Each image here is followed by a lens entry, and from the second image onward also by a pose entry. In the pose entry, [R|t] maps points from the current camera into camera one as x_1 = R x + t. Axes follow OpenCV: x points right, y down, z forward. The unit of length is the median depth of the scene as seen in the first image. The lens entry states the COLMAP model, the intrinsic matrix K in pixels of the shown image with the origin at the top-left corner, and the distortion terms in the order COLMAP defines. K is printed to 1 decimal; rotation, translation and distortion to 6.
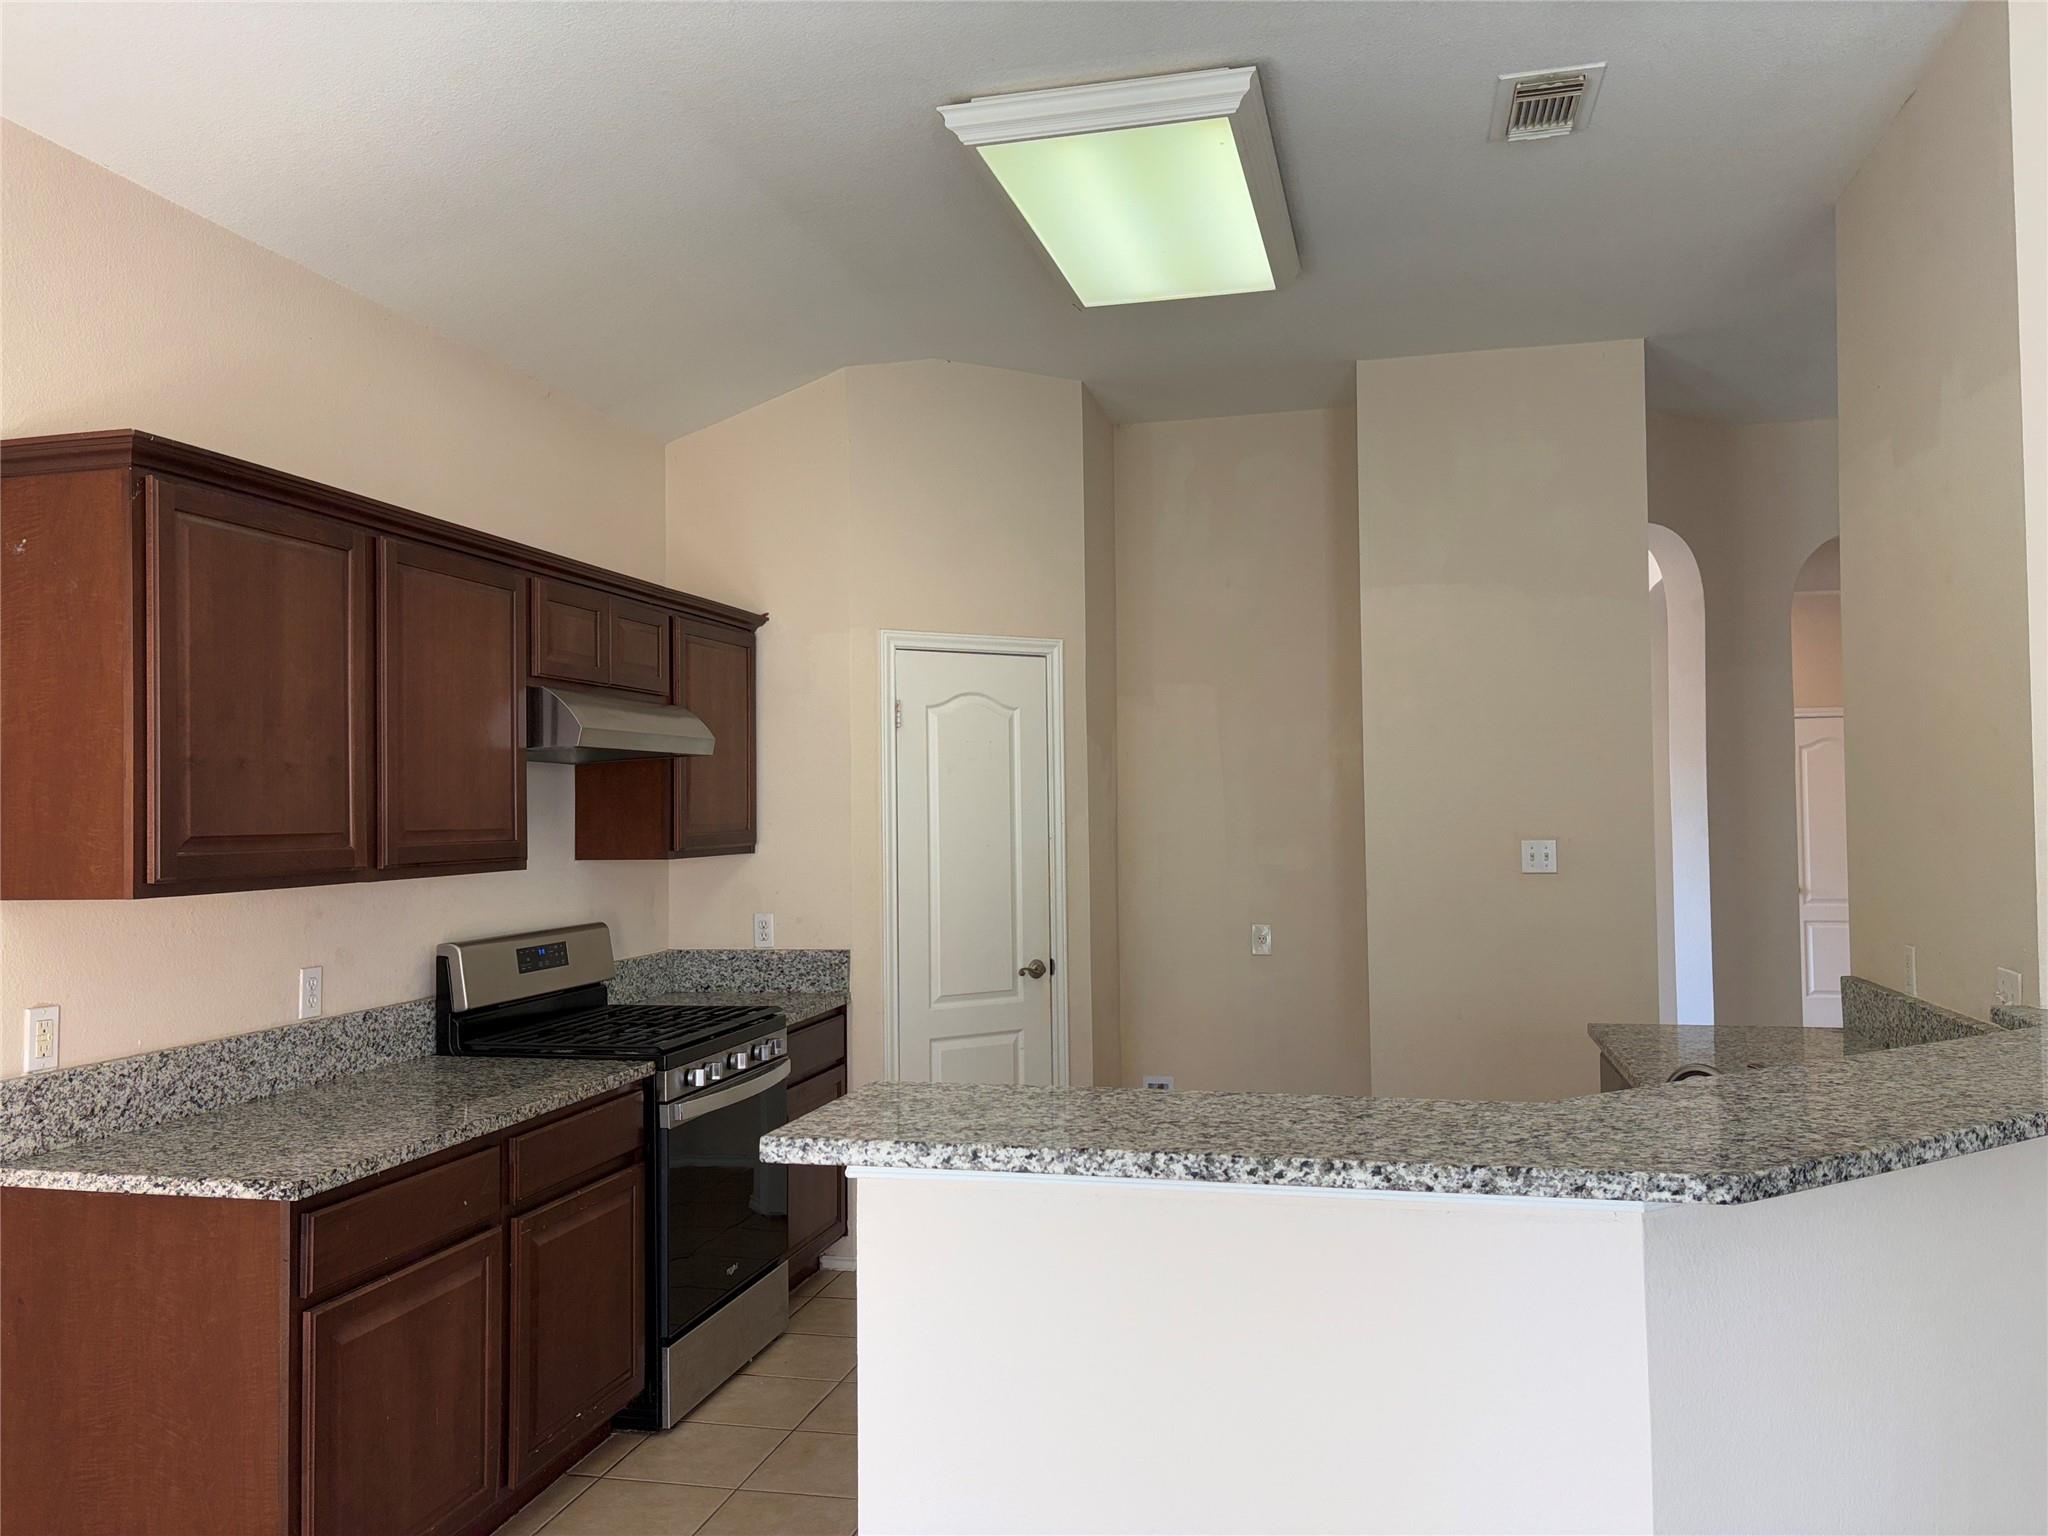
lens RADIAL K [[1548.2, 0, 1025.5], [0, 1548.2, 761.9], [0, 0, 1]] dist [0.077741, -0.083326]
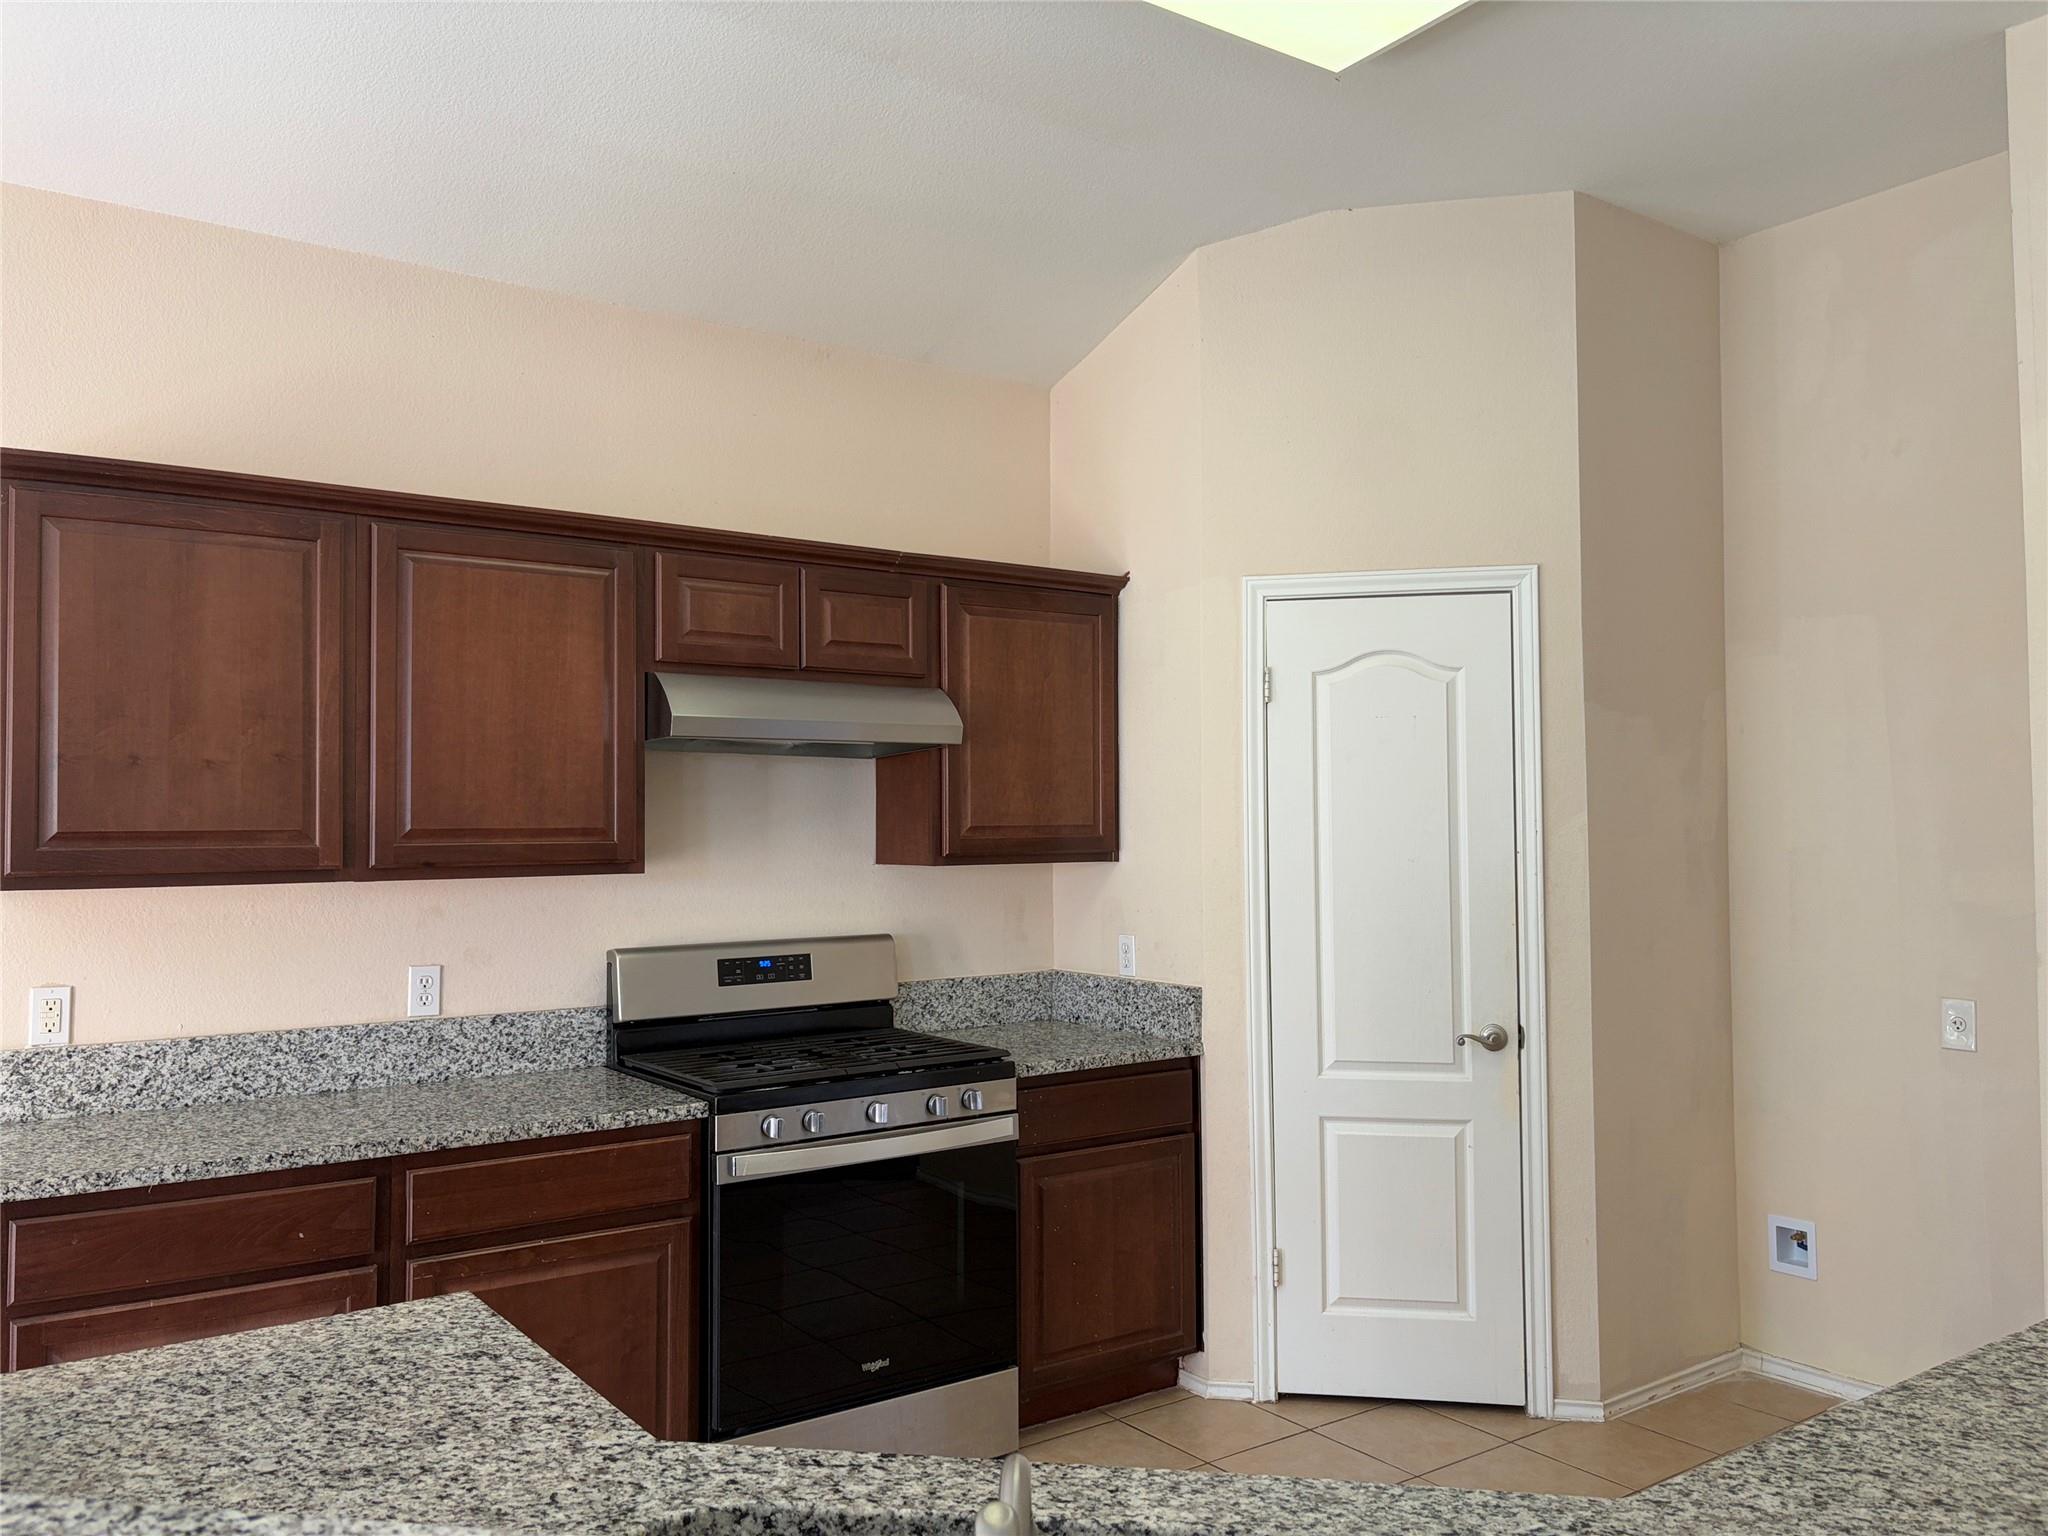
lens RADIAL K [[1548.2, 0, 1028.2], [0, 1548.2, 758.8], [0, 0, 1]] dist [0.077741, -0.083326]
pose [[0.752105, -0.020646, -0.658720, 0.479776], [0.018147, 0.999779, -0.010616, 0.016730], [0.658794, -0.003970, 0.752313, 0.491549]]
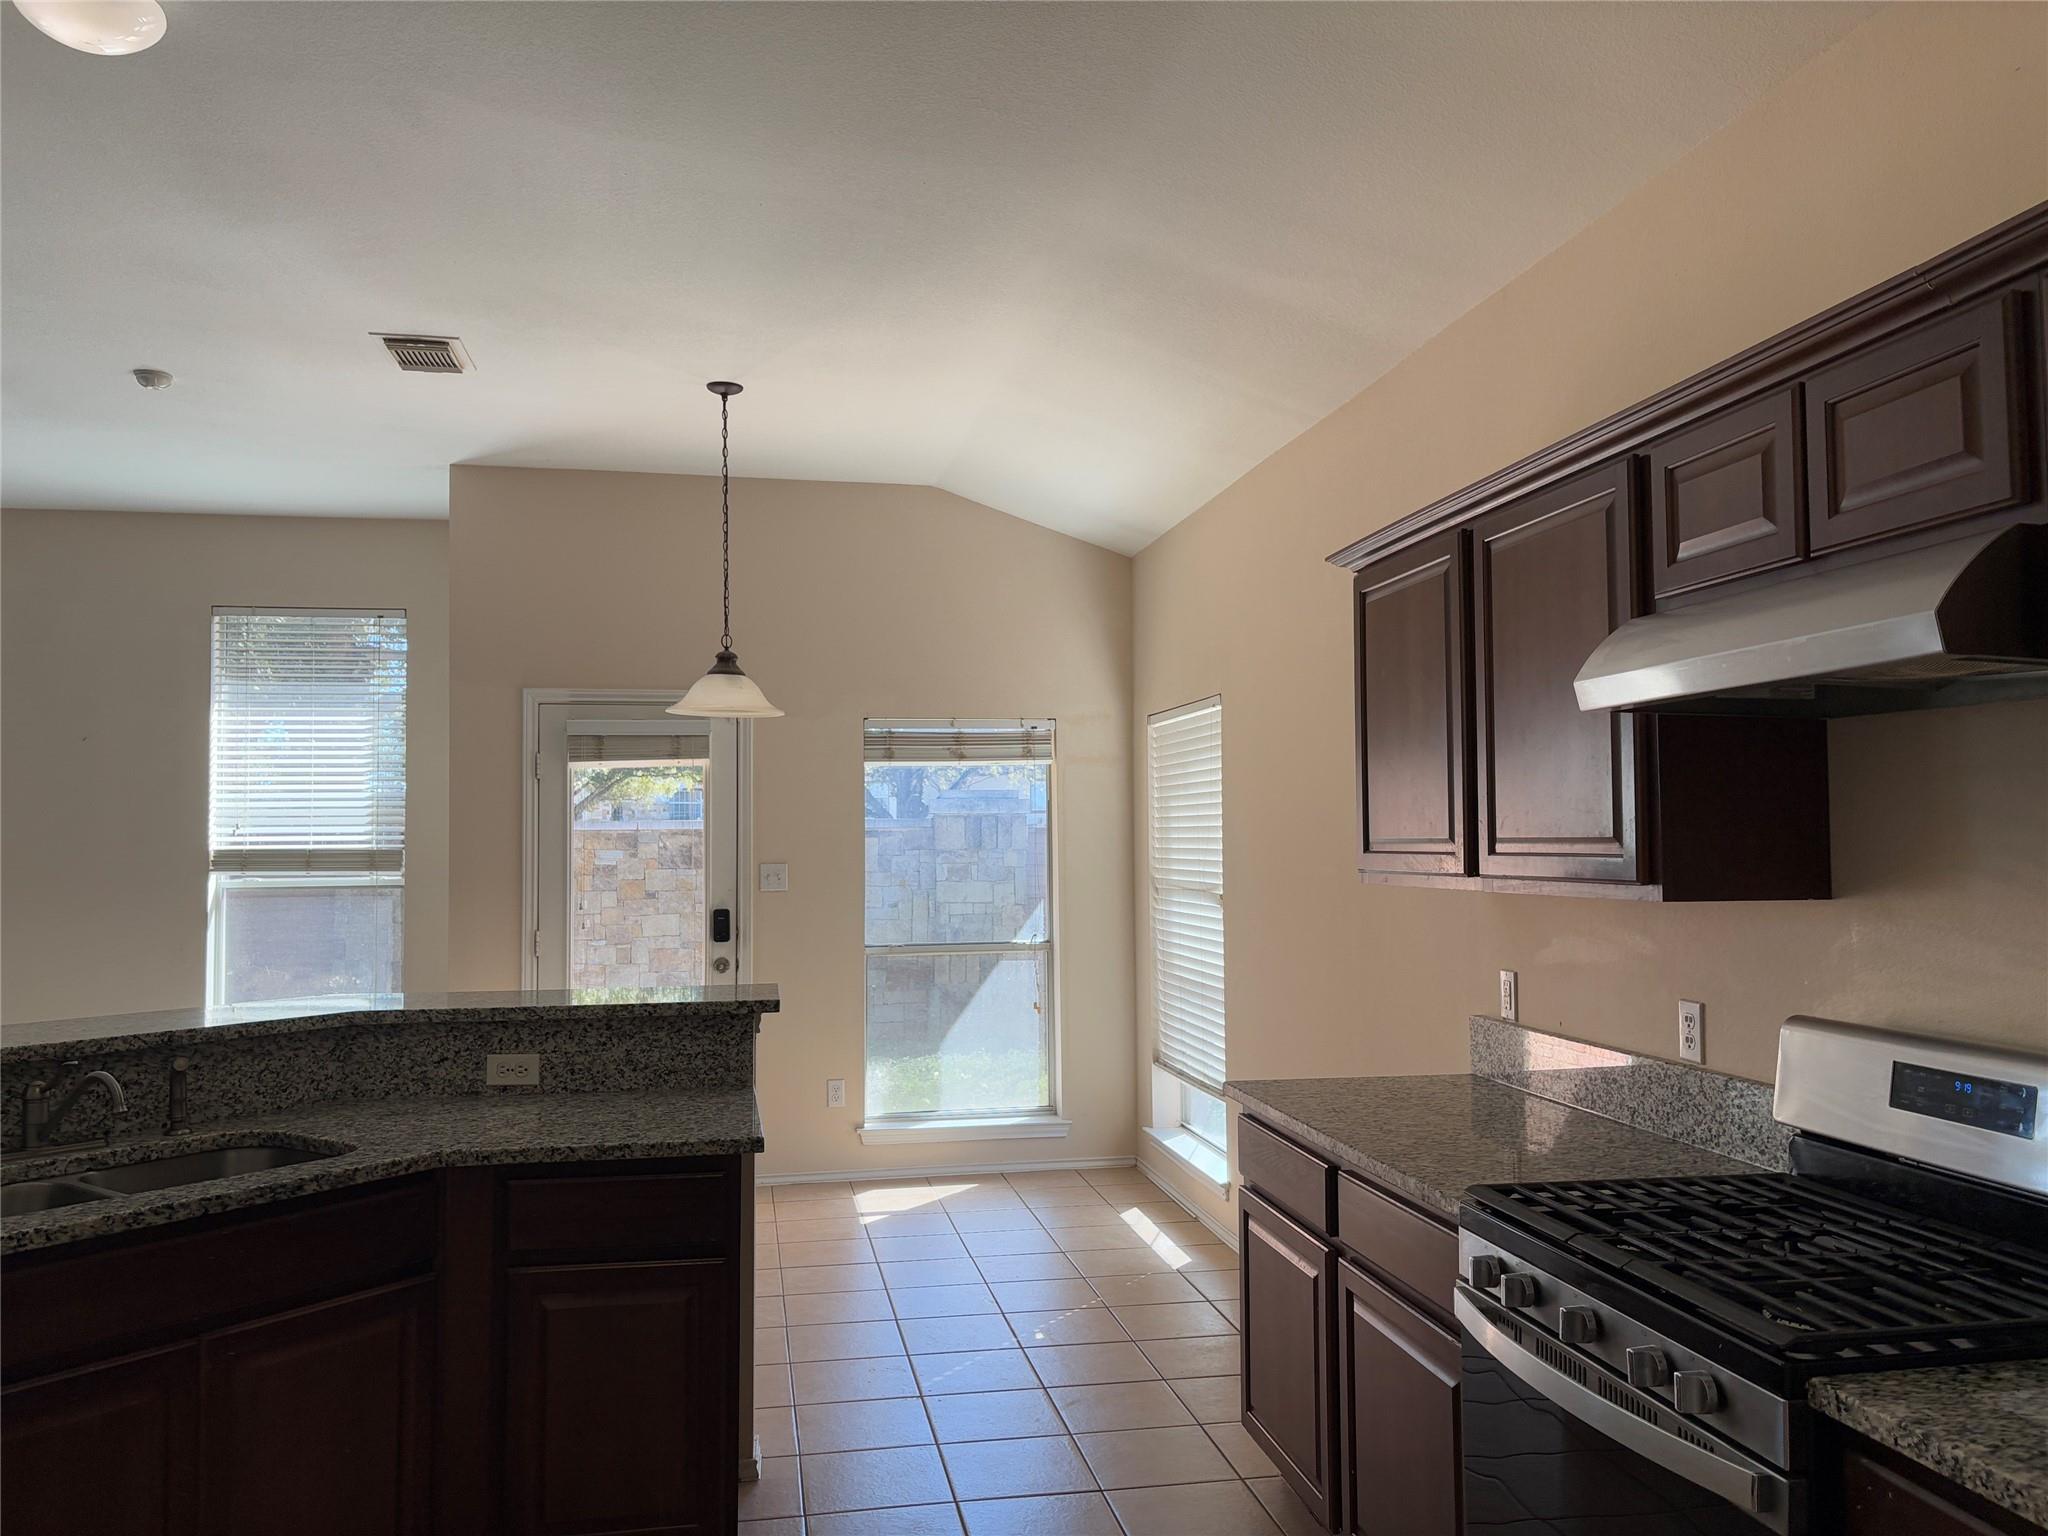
lens RADIAL K [[1548.2, 0, 1017.7], [0, 1548.2, 771.7], [0, 0, 1]] dist [0.077741, -0.083326]
pose [[-0.916079, 0.002090, -0.400992, 0.195095], [0.032167, 0.997147, -0.068289, 0.054412], [0.399706, -0.075457, -0.913533, 1.582551]]
